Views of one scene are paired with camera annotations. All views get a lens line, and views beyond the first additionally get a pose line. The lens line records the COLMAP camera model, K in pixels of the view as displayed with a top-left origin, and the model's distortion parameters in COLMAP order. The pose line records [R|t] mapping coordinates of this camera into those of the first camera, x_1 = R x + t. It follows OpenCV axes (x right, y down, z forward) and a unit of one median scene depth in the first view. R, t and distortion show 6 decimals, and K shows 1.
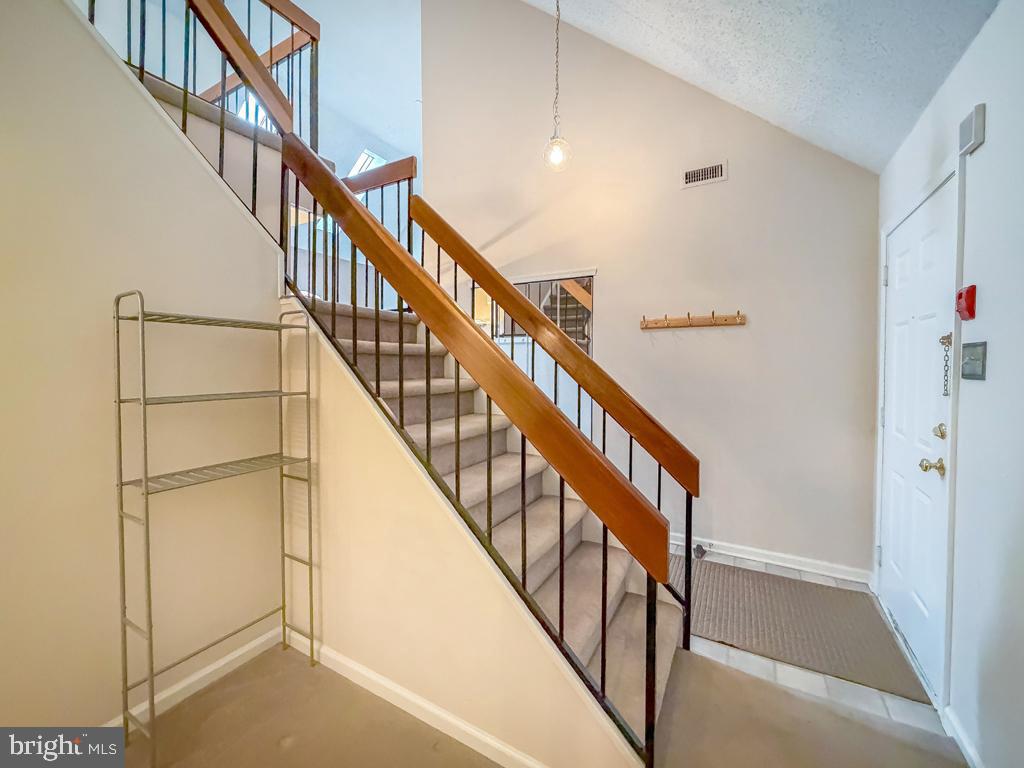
lens RADIAL K [[411.2, 0, 510.2], [0, 411.2, 379.2], [0, 0, 1]] dist [-0.000373, -0.000028]
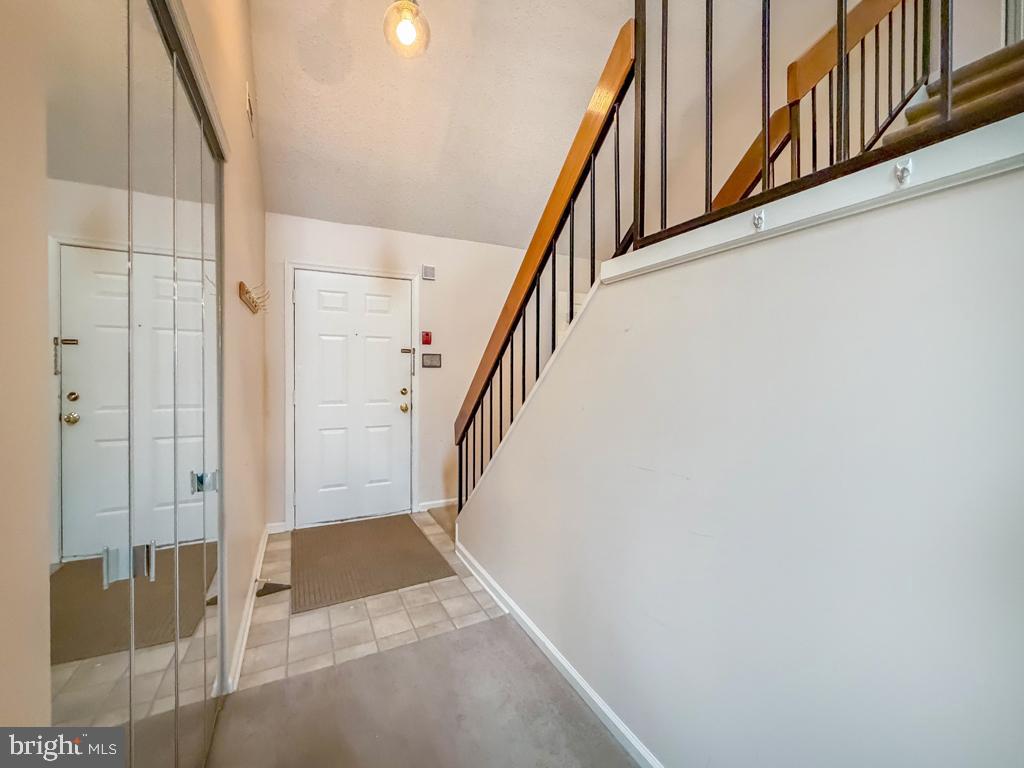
lens RADIAL K [[411.2, 0, 510.2], [0, 411.2, 379.2], [0, 0, 1]] dist [-0.000373, -0.000028]
pose [[-0.845994, -0.004240, 0.533175, -0.382595], [0.011532, 0.999589, 0.026247, 0.004695], [-0.533067, 0.028354, -0.845598, 1.583400]]
